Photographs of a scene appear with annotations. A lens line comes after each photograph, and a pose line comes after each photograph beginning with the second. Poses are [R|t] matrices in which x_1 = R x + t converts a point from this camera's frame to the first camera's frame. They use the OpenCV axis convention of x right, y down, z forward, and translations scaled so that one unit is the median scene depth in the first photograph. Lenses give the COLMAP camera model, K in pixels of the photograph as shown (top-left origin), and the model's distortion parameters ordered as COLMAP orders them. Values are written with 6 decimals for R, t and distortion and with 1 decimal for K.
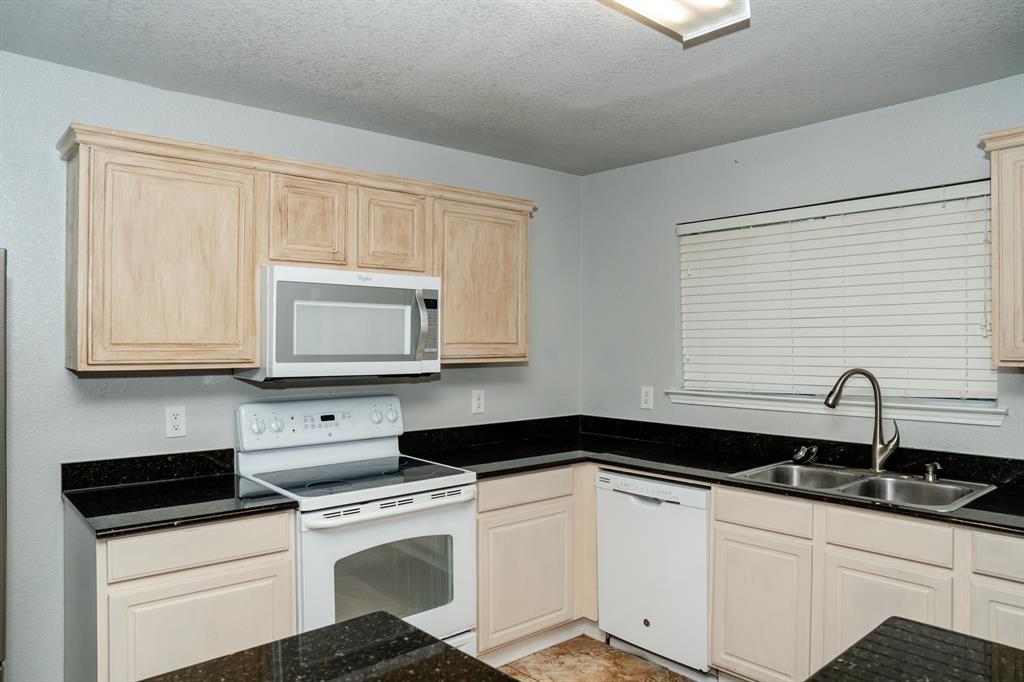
lens RADIAL K [[724.4, 0, 512.3], [0, 724.4, 340.1], [0, 0, 1]] dist [-0.039602, 0.040217]
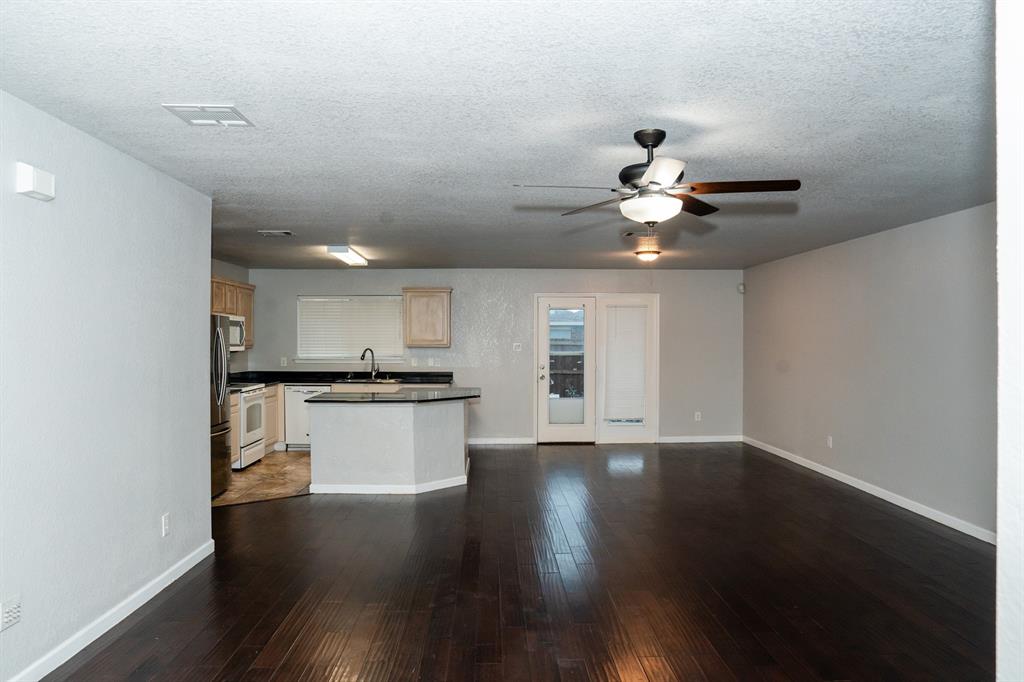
lens RADIAL K [[724.4, 0, 513.3], [0, 724.4, 340.3], [0, 0, 1]] dist [-0.039602, 0.040217]
pose [[0.623645, 0.001444, 0.781706, -1.729612], [-0.005061, 0.999985, 0.002191, -0.008695], [-0.781691, -0.005323, 0.623643, -1.623147]]
